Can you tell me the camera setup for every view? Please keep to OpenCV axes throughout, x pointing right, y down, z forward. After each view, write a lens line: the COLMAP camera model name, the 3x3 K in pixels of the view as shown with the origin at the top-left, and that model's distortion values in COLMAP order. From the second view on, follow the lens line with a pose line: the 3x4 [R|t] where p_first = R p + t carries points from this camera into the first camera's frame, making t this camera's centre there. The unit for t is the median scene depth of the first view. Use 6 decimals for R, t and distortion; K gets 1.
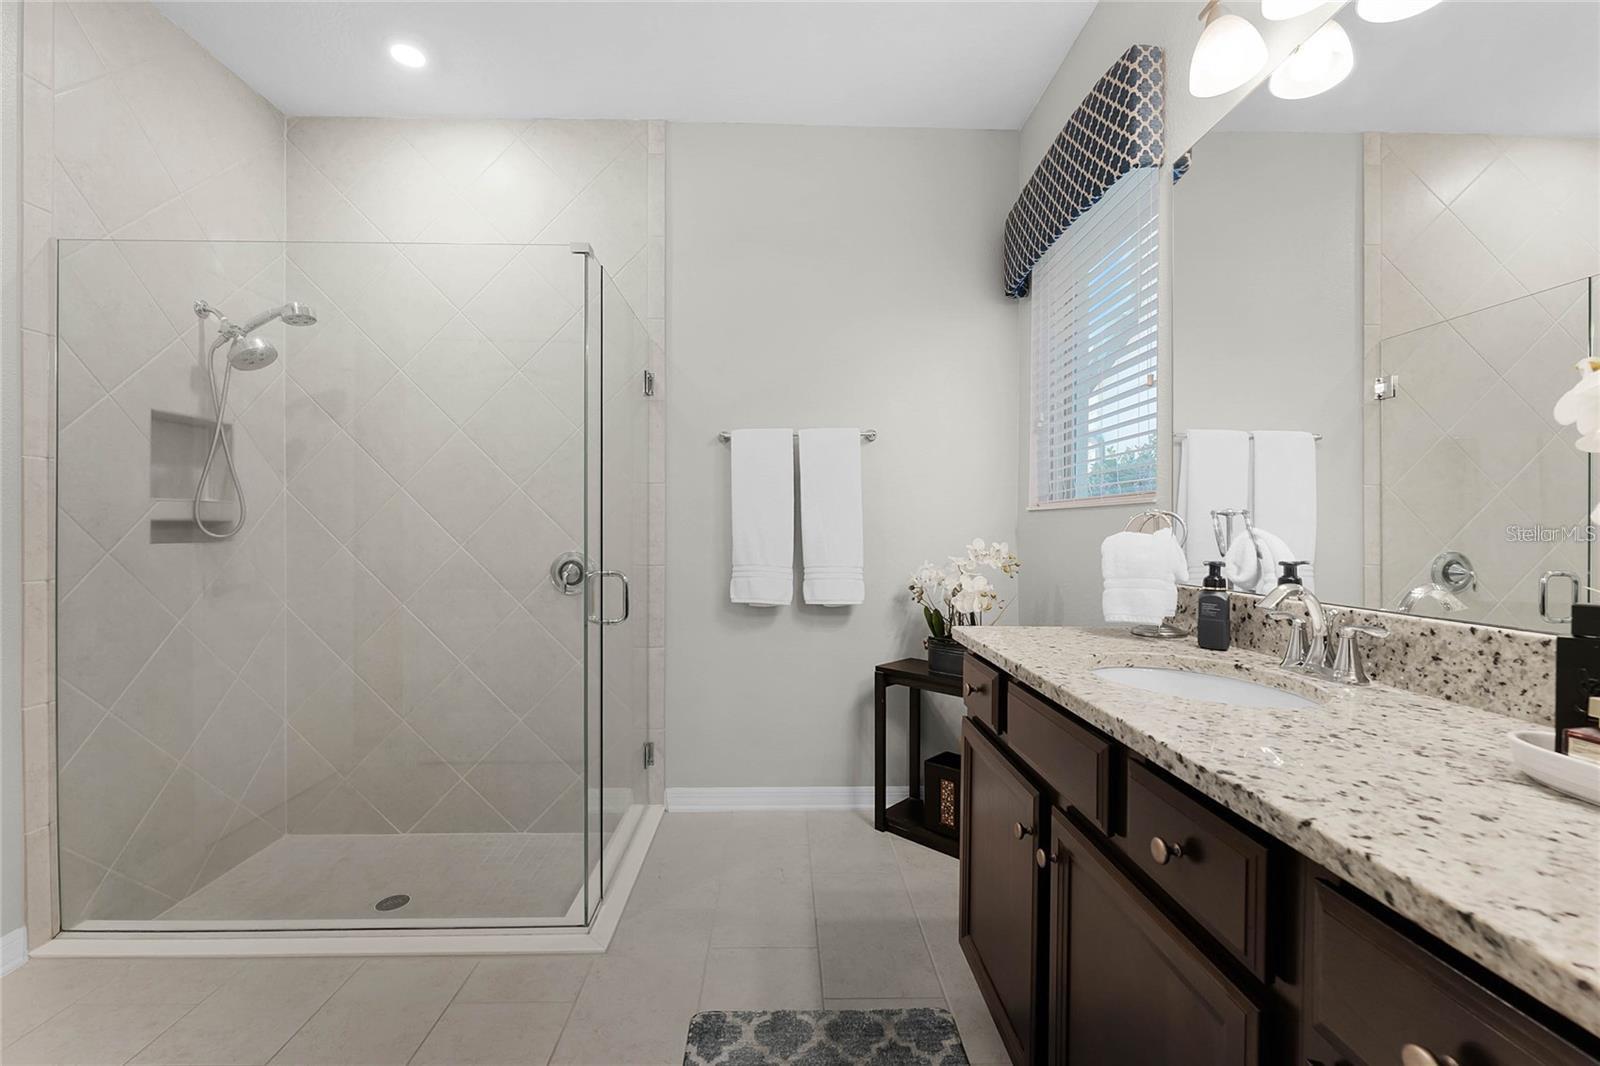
lens RADIAL K [[655.4, 0, 791.7], [0, 655.4, 534.7], [0, 0, 1]] dist [-0.005713, 0.000112]
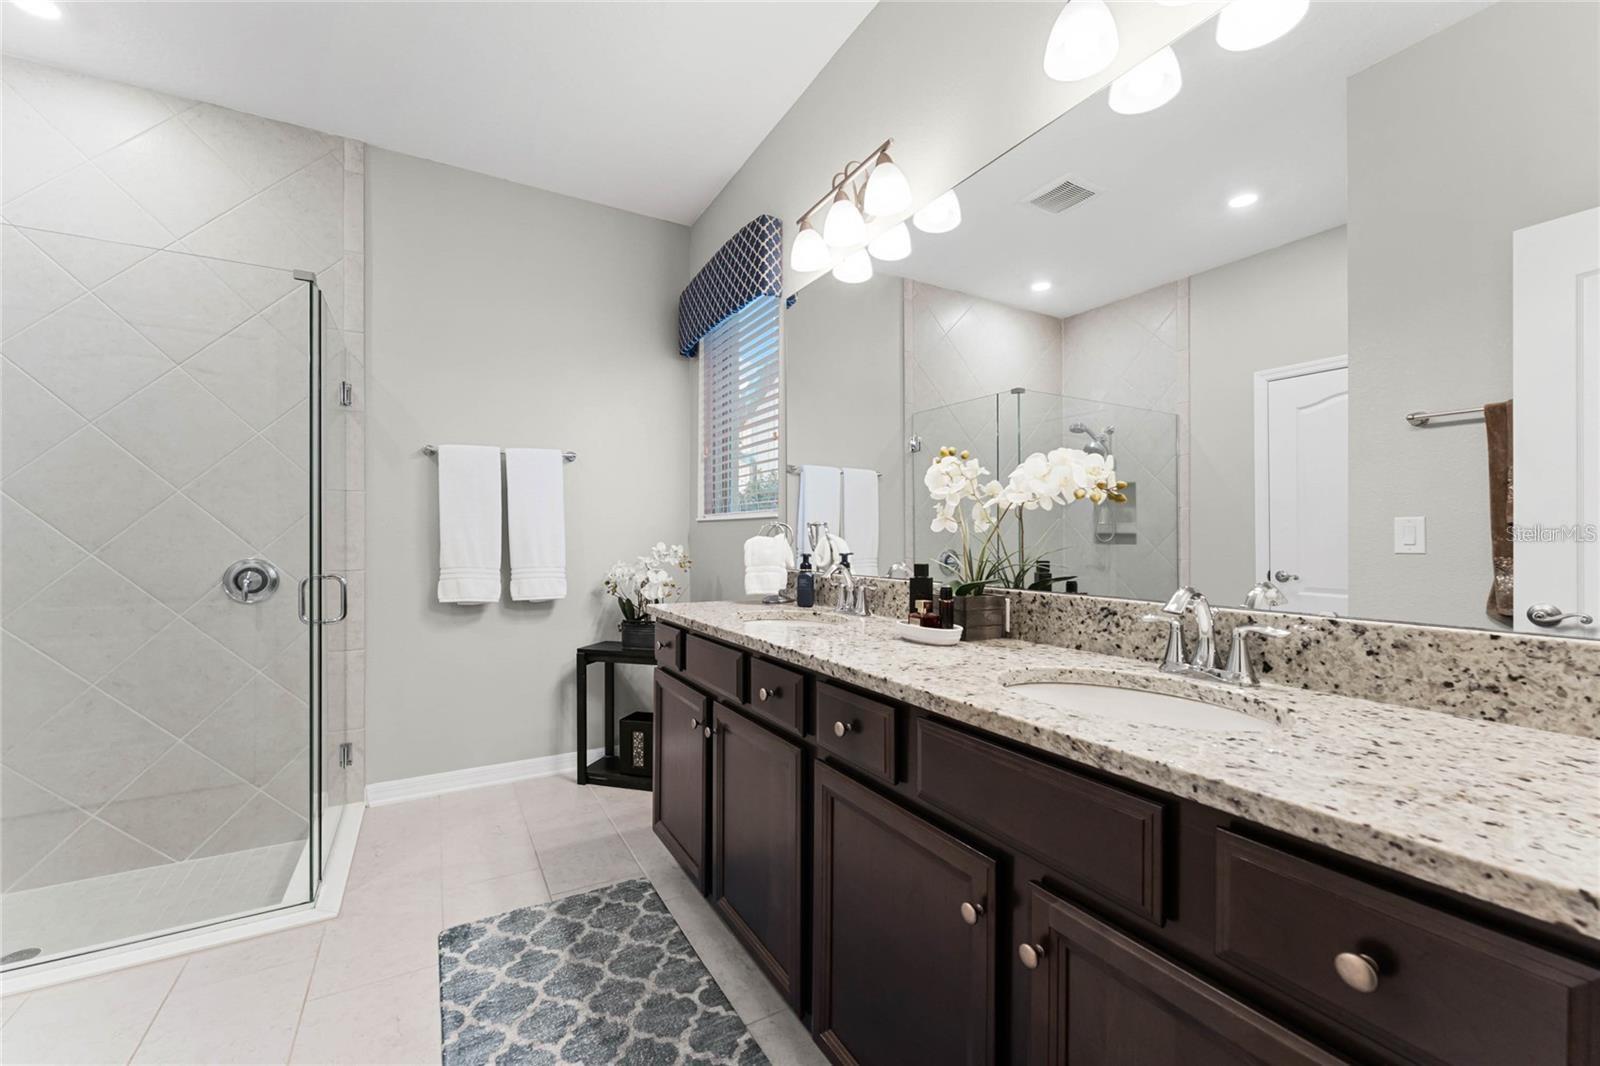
lens RADIAL K [[633.0, 0, 800.0], [0, 633.0, 533.0], [0, 0, 1]] dist [-0.000394, -0.000029]
pose [[0.872671, 0.000417, 0.488308, -0.126630], [0.006477, 0.999902, -0.012429, 0.007003], [-0.488265, 0.014009, 0.872583, -0.333966]]
